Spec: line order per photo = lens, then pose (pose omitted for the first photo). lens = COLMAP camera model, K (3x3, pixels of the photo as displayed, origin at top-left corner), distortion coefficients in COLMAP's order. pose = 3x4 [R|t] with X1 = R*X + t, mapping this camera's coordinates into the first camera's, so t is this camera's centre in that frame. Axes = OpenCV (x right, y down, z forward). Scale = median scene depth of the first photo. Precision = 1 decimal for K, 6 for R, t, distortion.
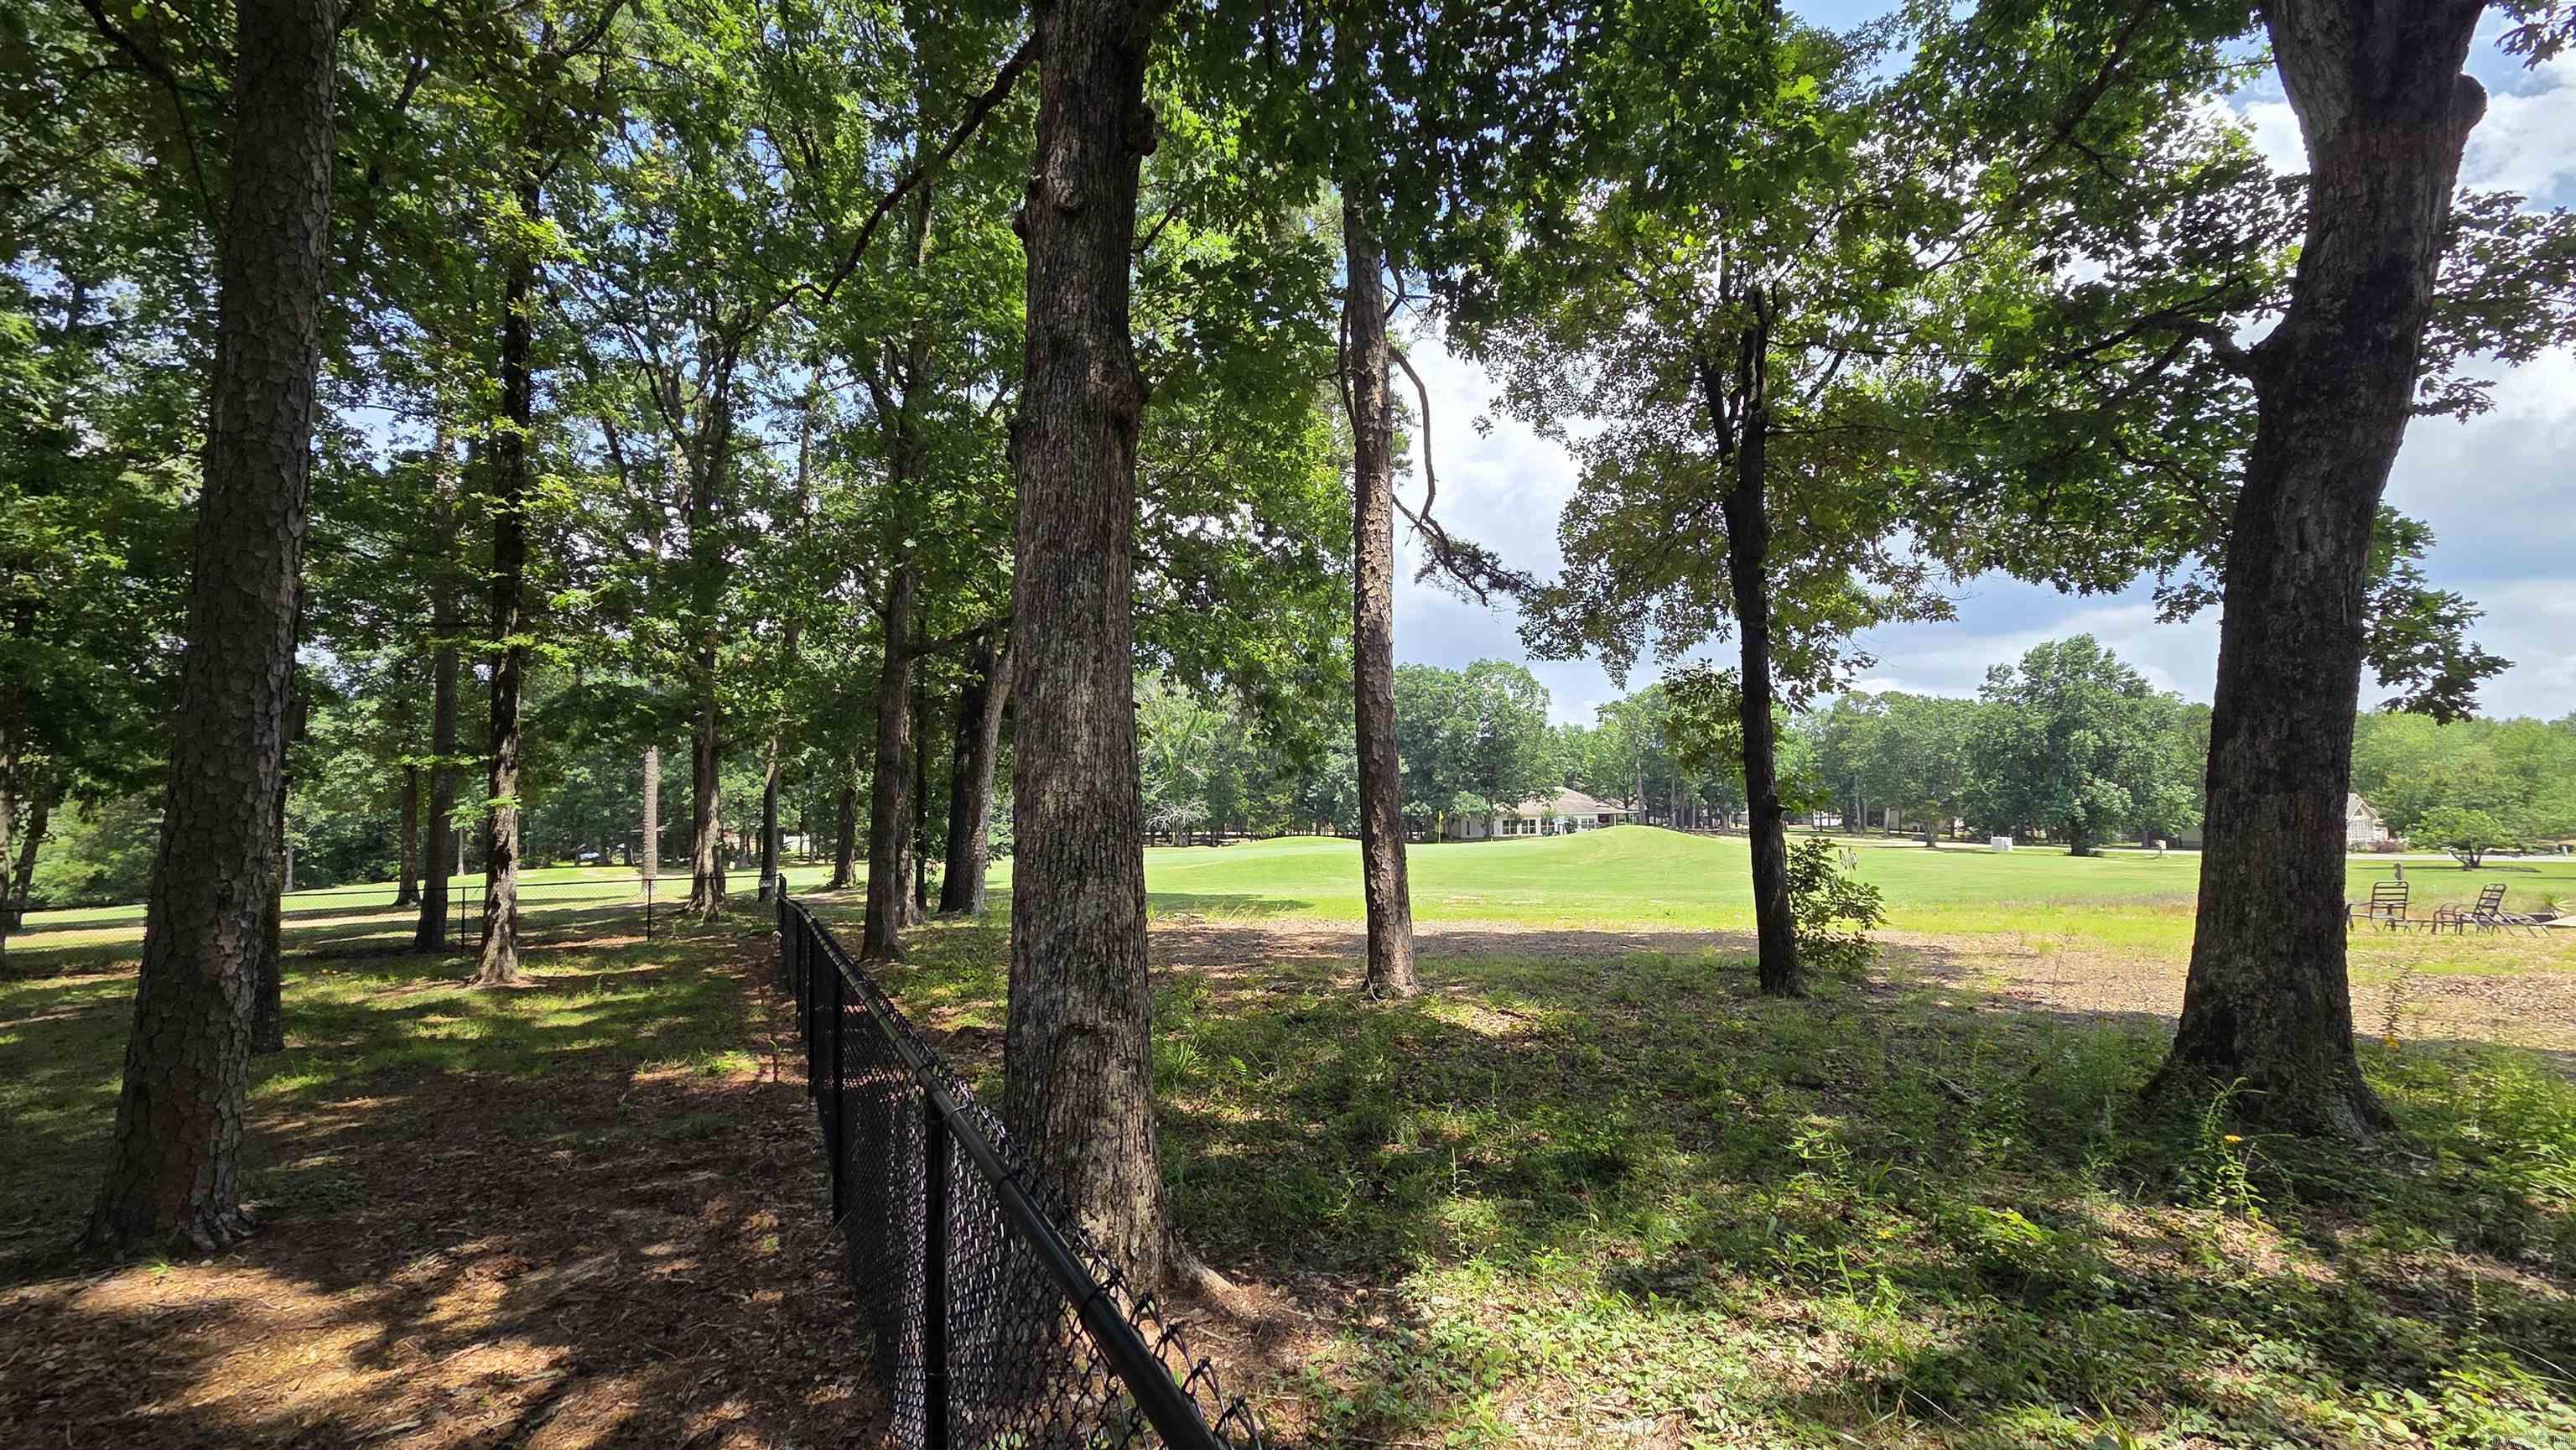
lens RADIAL K [[1053.5, 0, 1289.9], [0, 1053.5, 739.5], [0, 0, 1]] dist [0.008917, -0.001820]
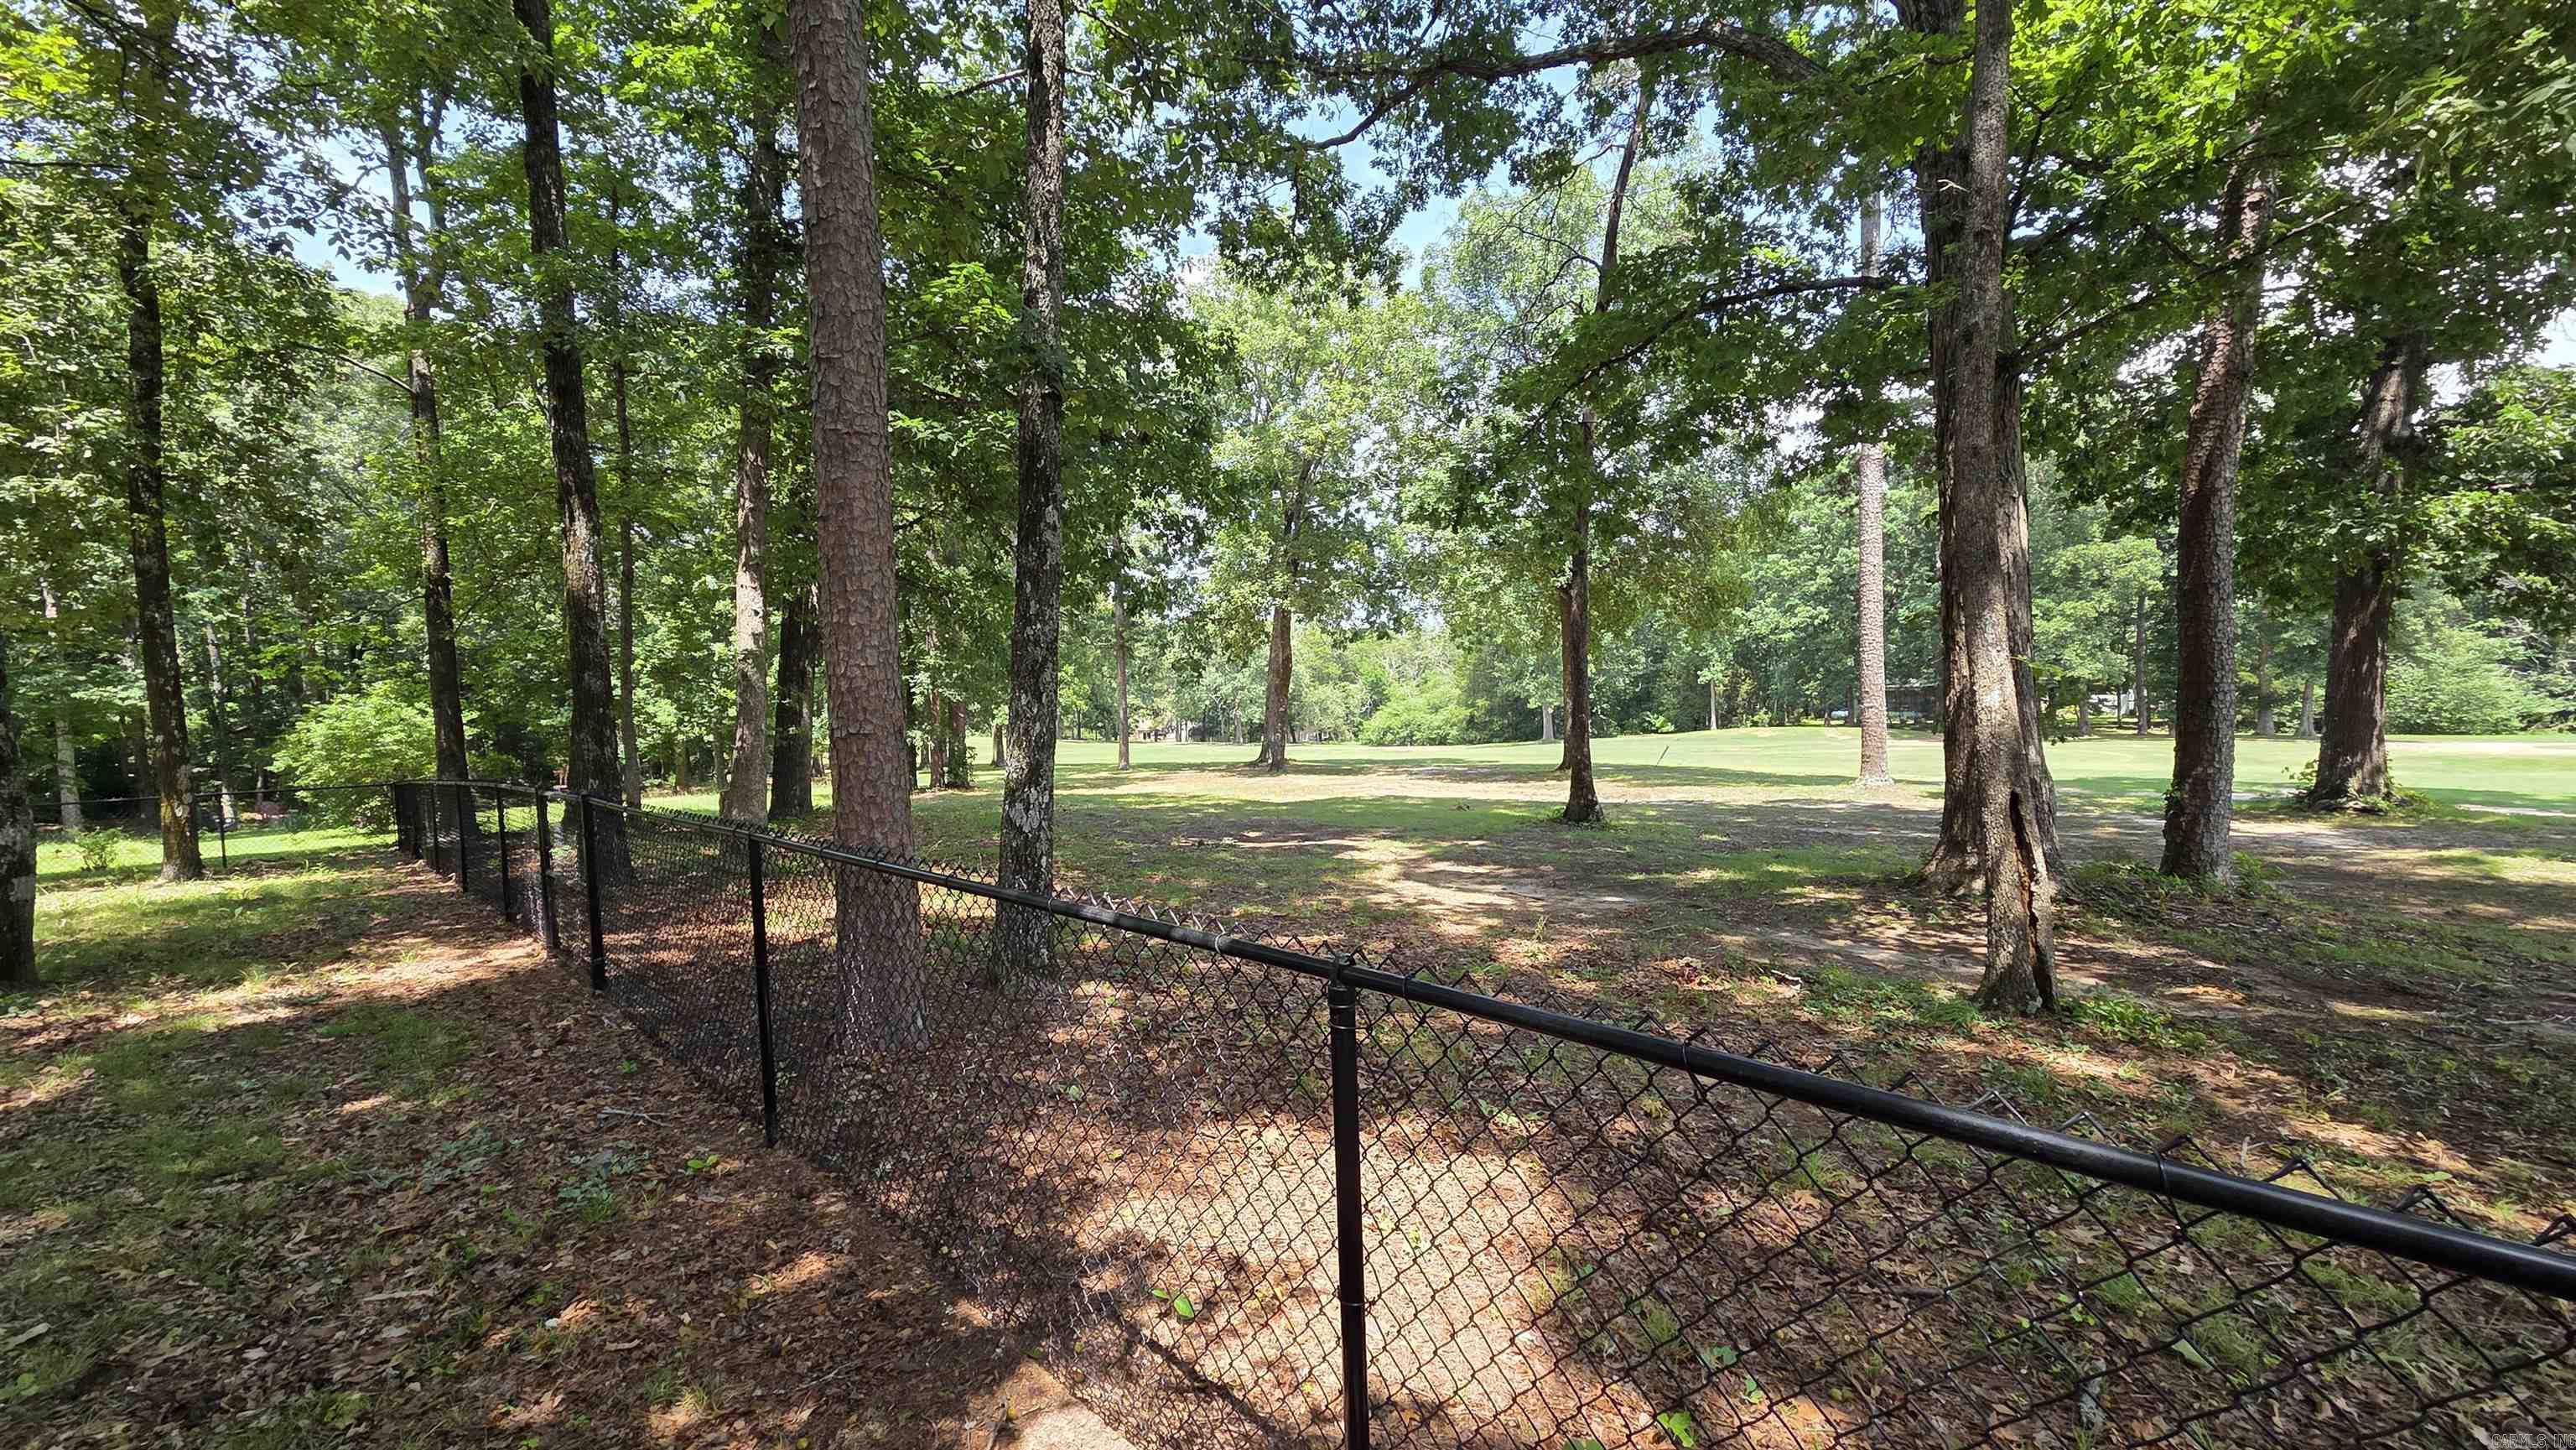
lens RADIAL K [[1053.5, 0, 1295.7], [0, 1053.5, 728.9], [0, 0, 1]] dist [0.008917, -0.001820]
pose [[0.476874, 0.037839, -0.878157, -0.597284], [0.068532, 0.994431, 0.080065, 0.121318], [0.876296, -0.098363, 0.471626, 1.075656]]
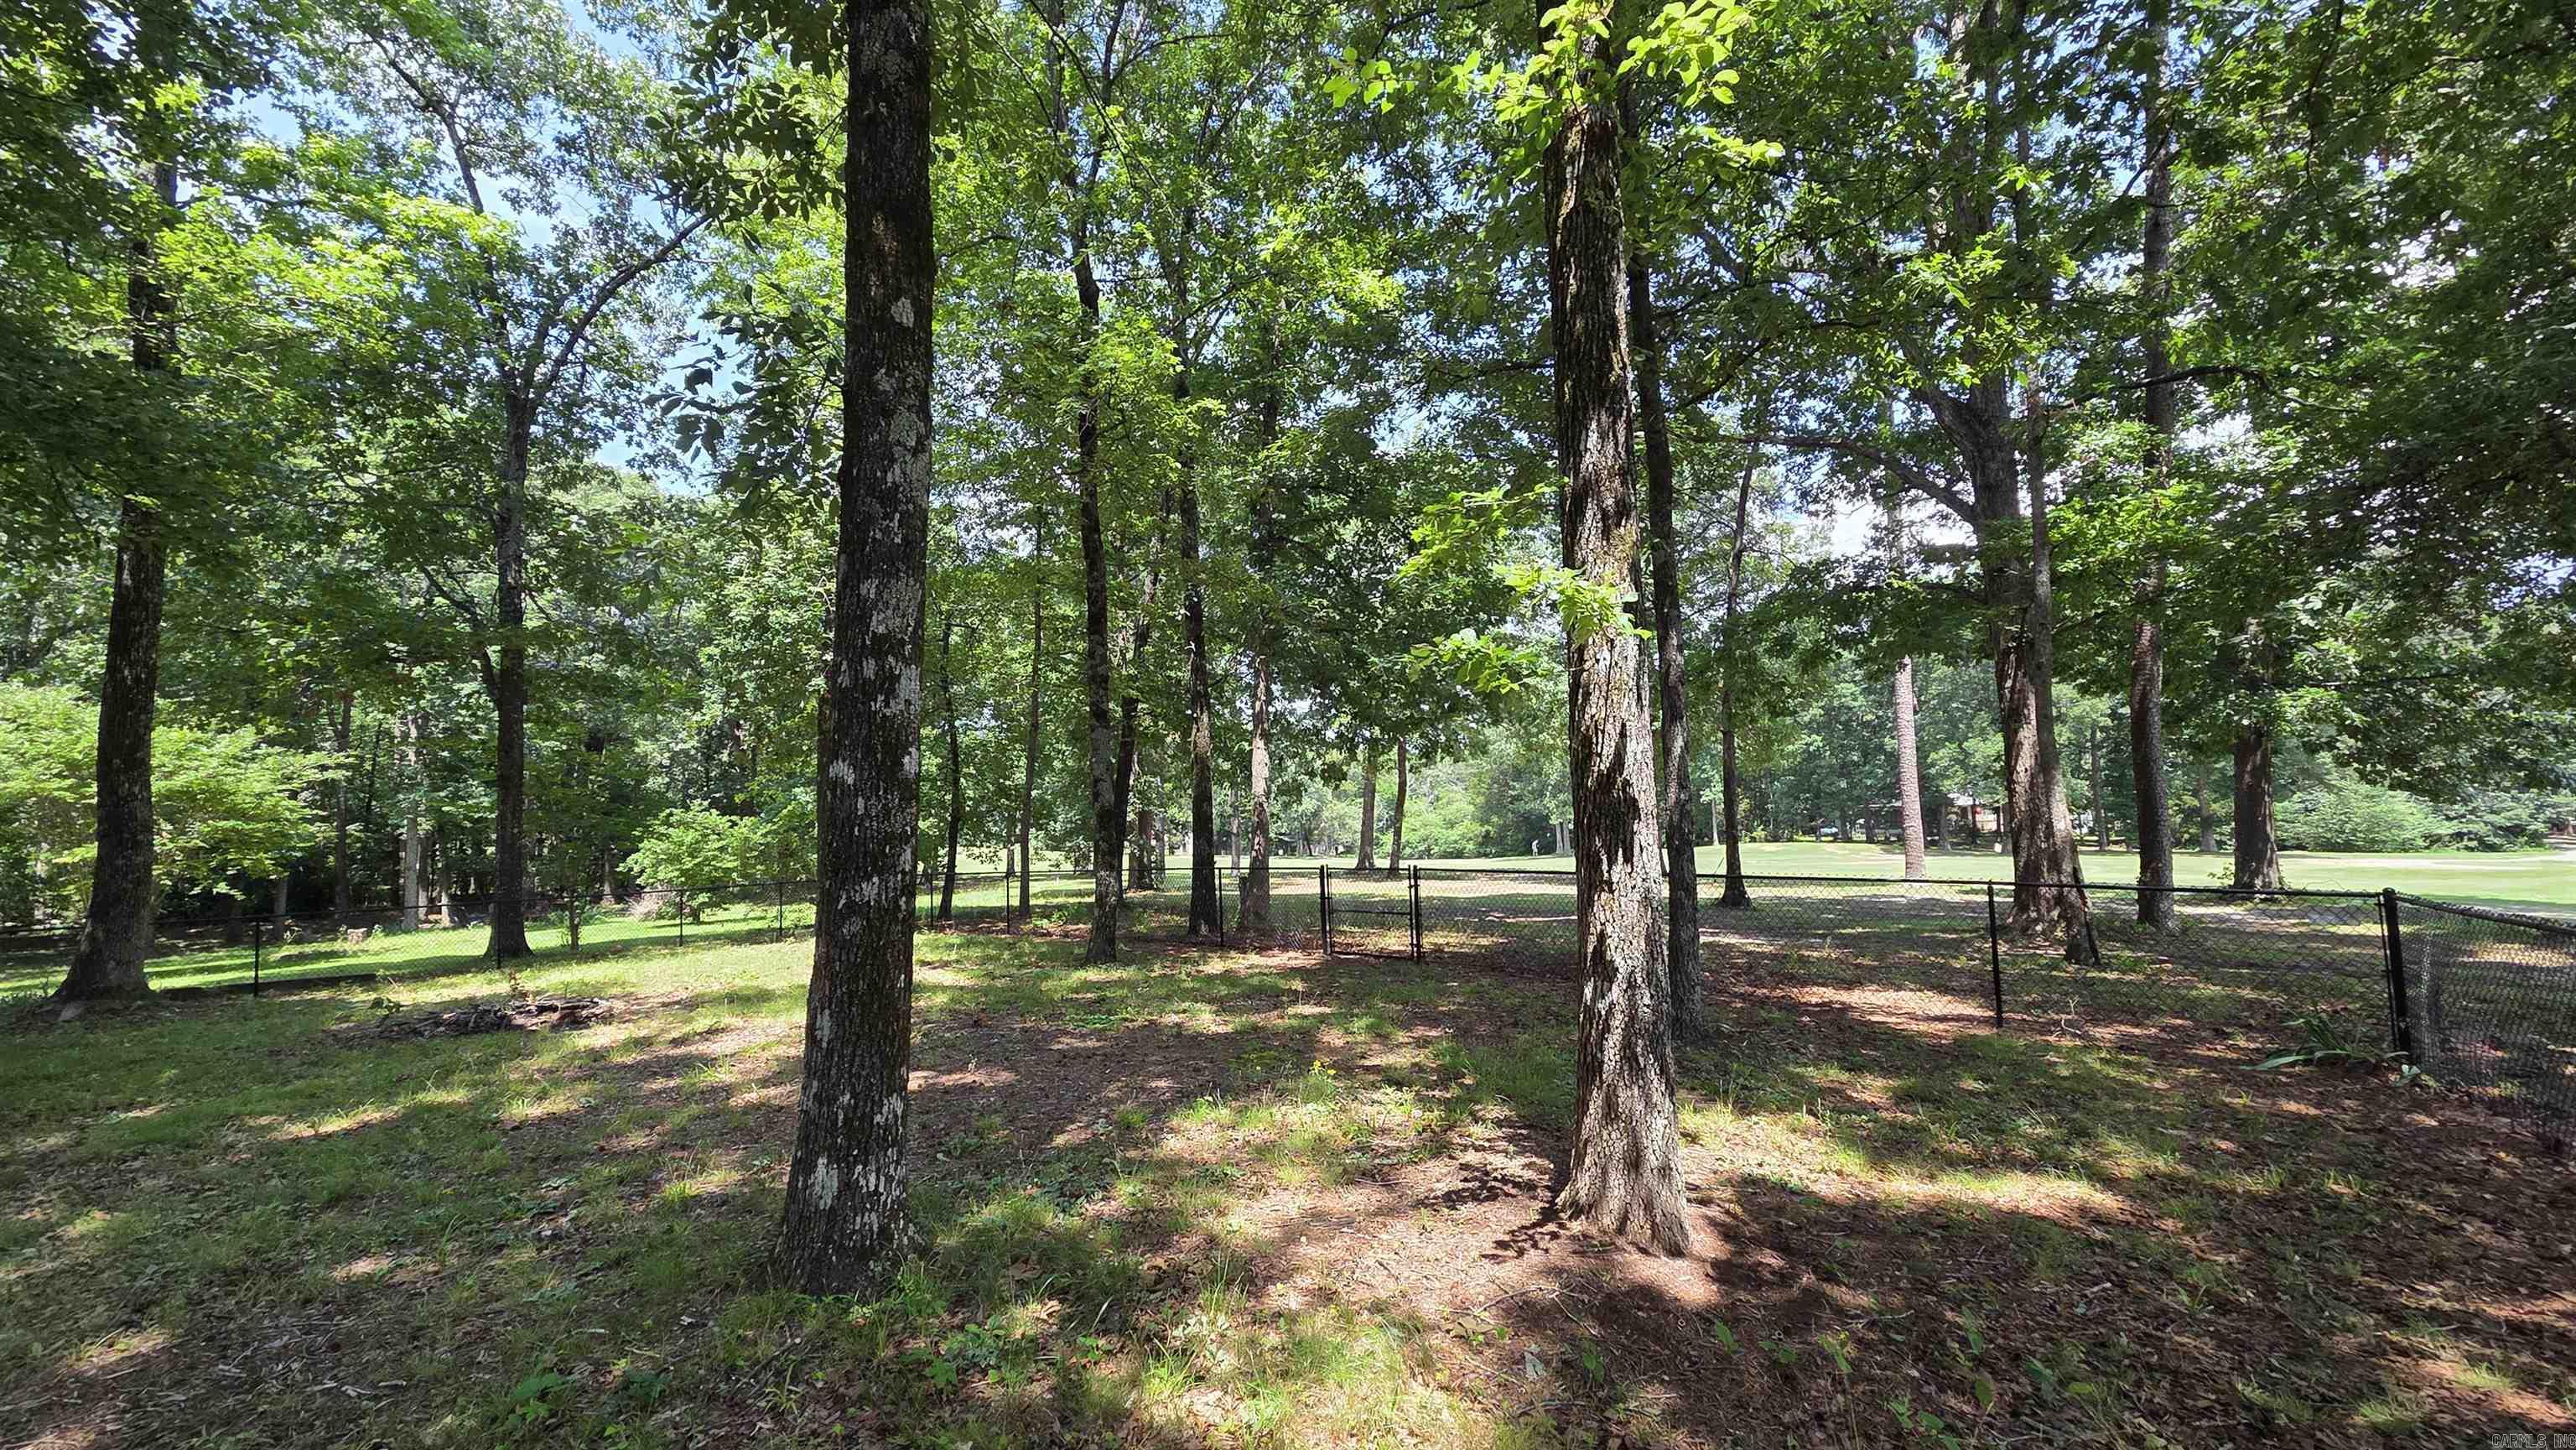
lens RADIAL K [[1053.5, 0, 1301.7], [0, 1053.5, 726.3], [0, 0, 1]] dist [0.008917, -0.001820]
pose [[0.504460, -0.055483, -0.861651, -0.414210], [0.061775, 0.997695, -0.028076, 0.072316], [0.861223, -0.039066, 0.506724, 0.606156]]
